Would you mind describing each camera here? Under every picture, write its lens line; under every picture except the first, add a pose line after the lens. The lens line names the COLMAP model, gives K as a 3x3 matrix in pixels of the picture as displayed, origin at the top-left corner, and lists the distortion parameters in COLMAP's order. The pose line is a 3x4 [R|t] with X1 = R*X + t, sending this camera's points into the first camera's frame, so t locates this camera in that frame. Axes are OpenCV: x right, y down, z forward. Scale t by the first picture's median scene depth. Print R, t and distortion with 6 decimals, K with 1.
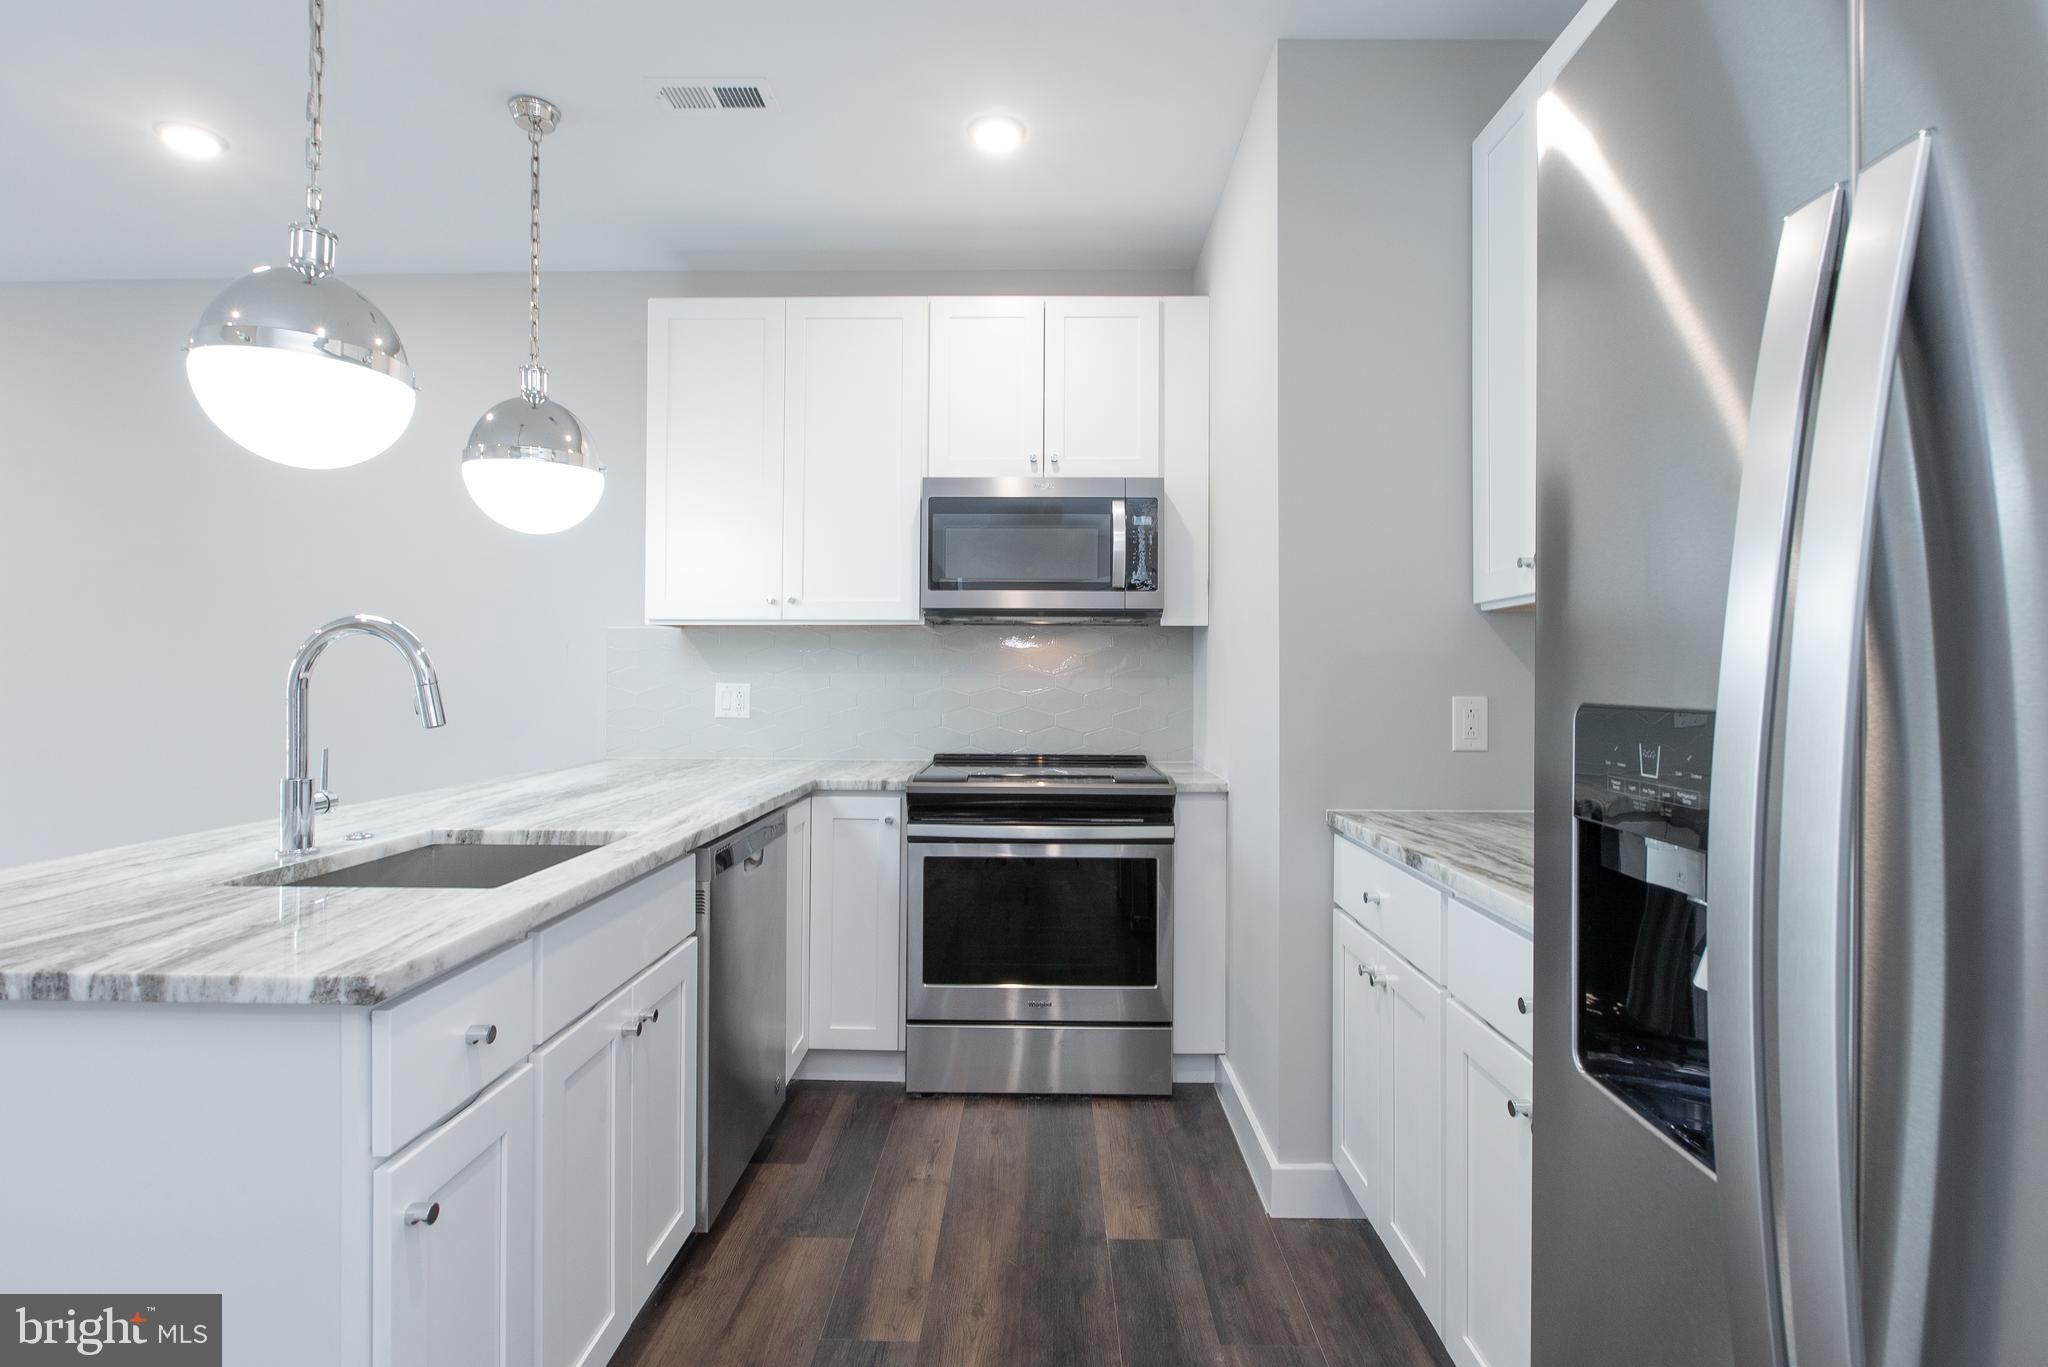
lens RADIAL K [[969.5, 0, 1025.9], [0, 969.5, 666.6], [0, 0, 1]] dist [-0.003605, -0.000993]
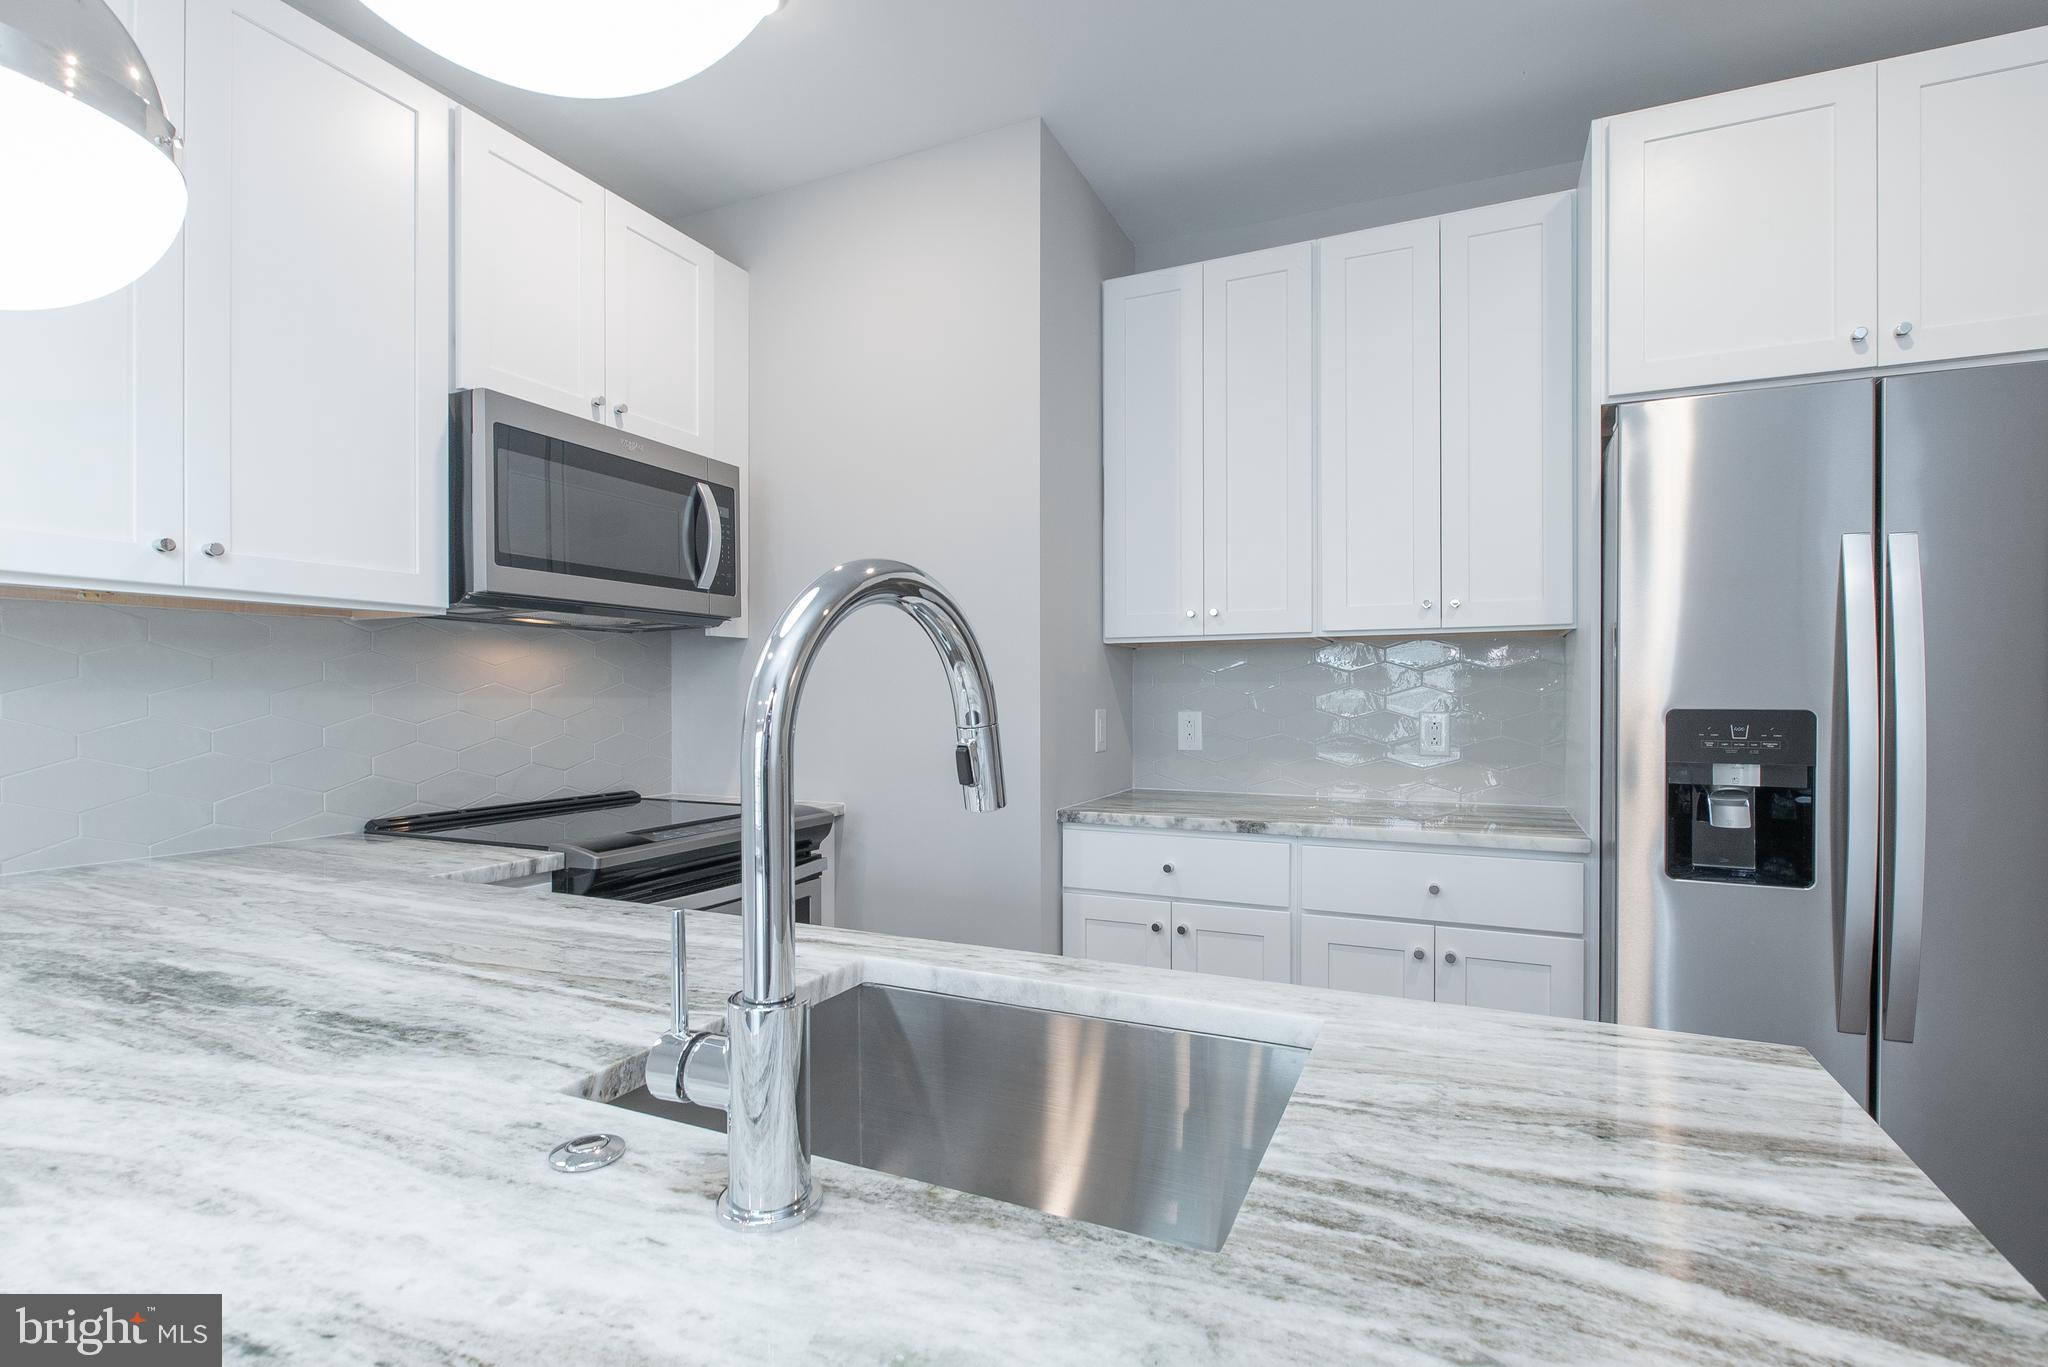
lens RADIAL K [[965.7, 0, 1026.2], [0, 965.7, 678.3], [0, 0, 1]] dist [0.000821, -0.005440]
pose [[0.399210, 0.010741, 0.916797, -0.699973], [-0.006968, 0.999938, -0.008681, 0.001280], [-0.916833, -0.002923, 0.399260, 0.523171]]
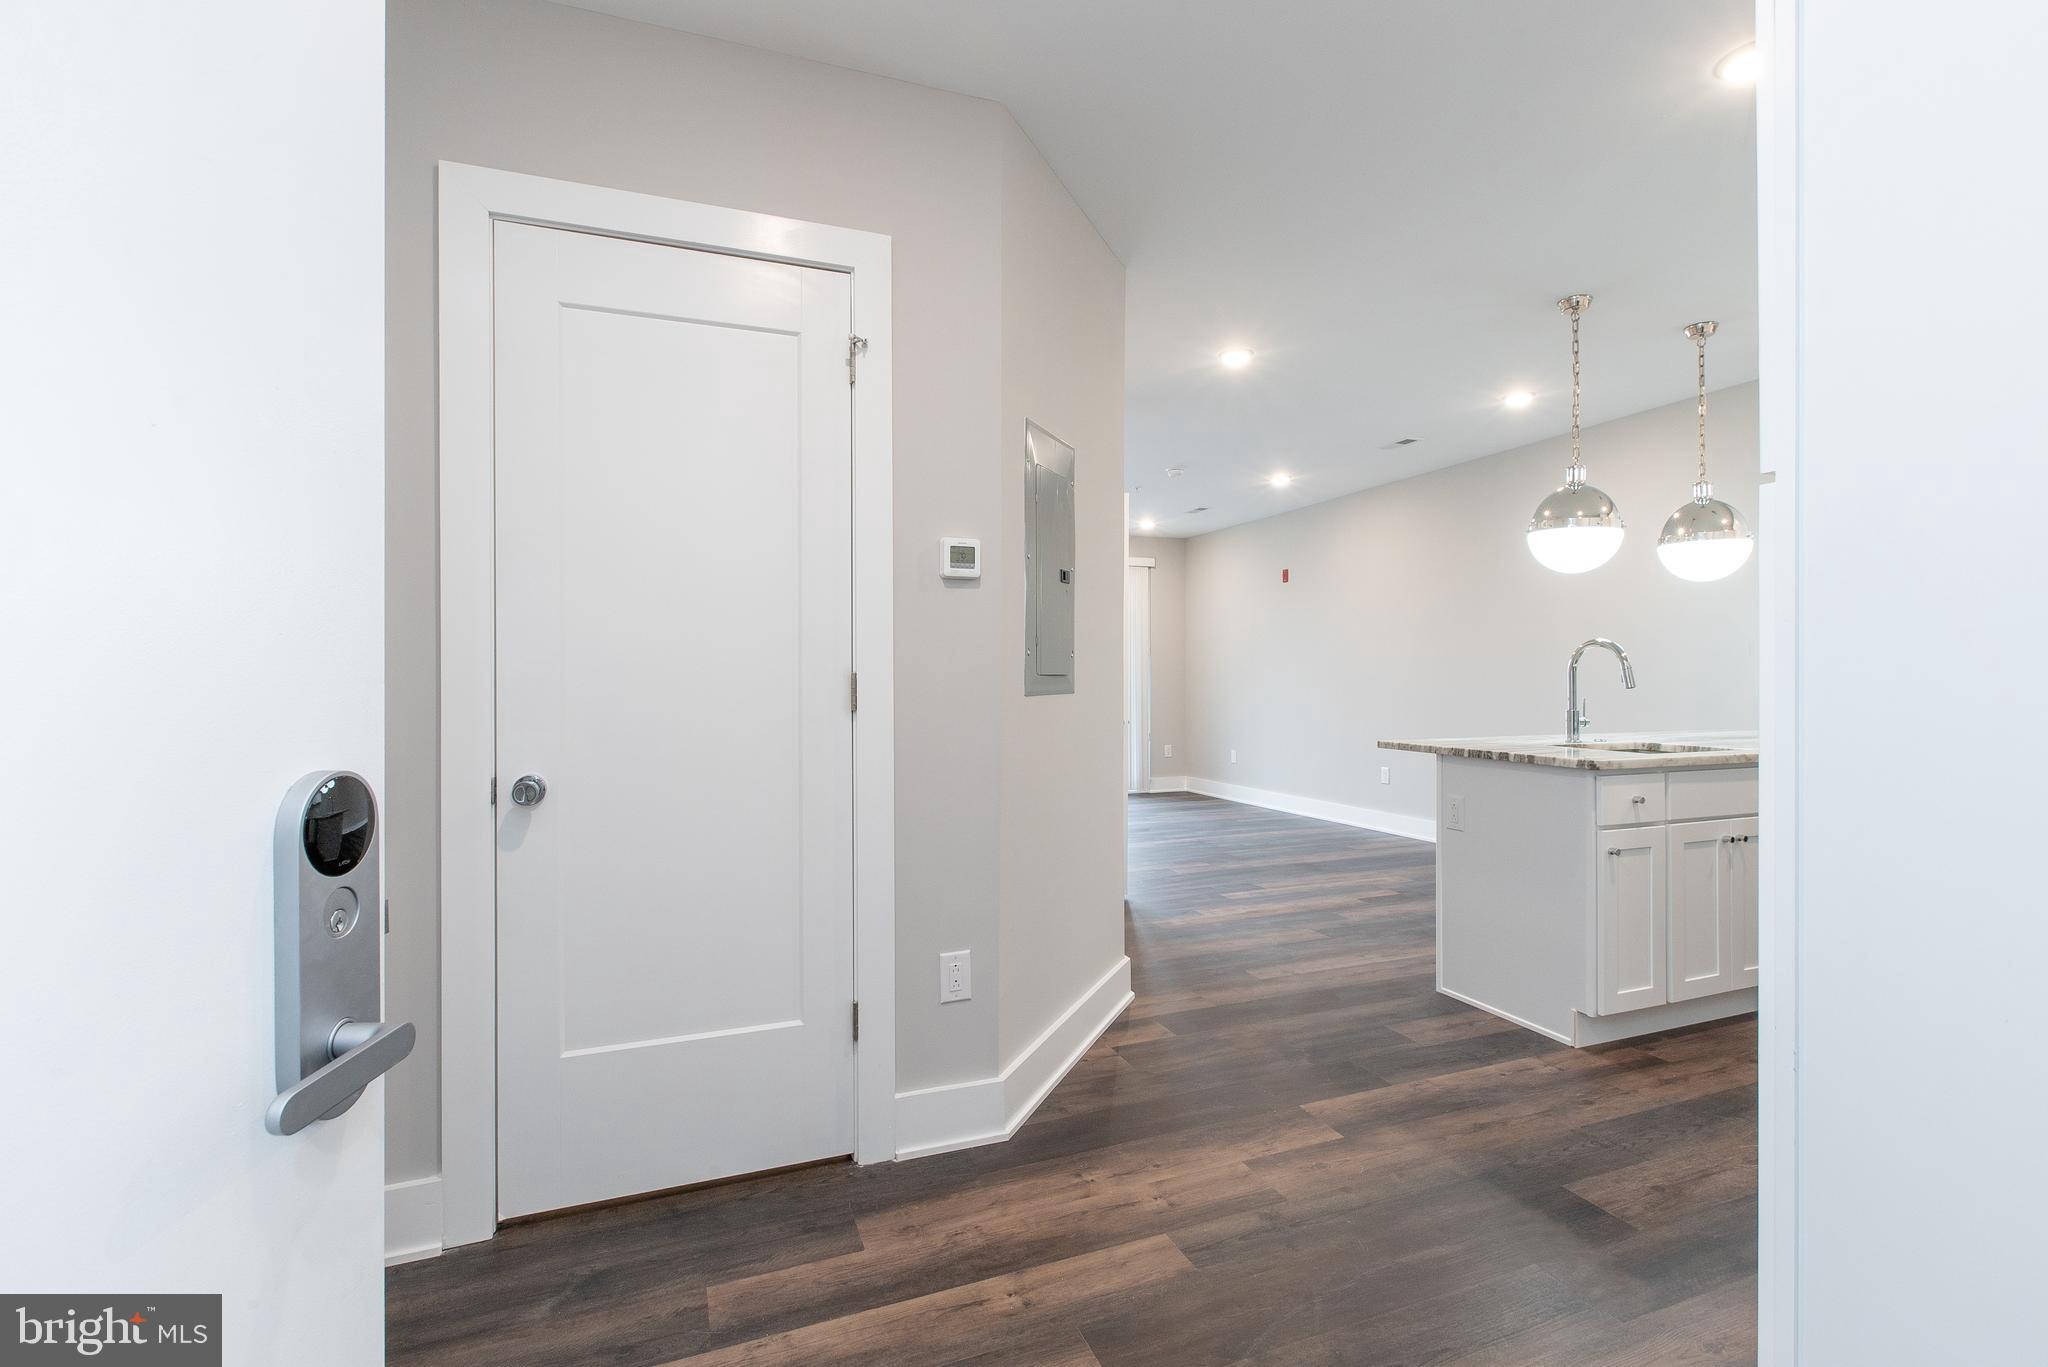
lens RADIAL K [[921.7, 0, 1025.5], [0, 921.7, 677.5], [0, 0, 1]] dist [-0.002357, -0.000681]
pose [[0.379490, -0.002686, -0.925192, 0.530313], [0.010365, 0.999945, 0.001349, 0.013712], [0.925138, -0.010101, 0.379497, -0.703465]]
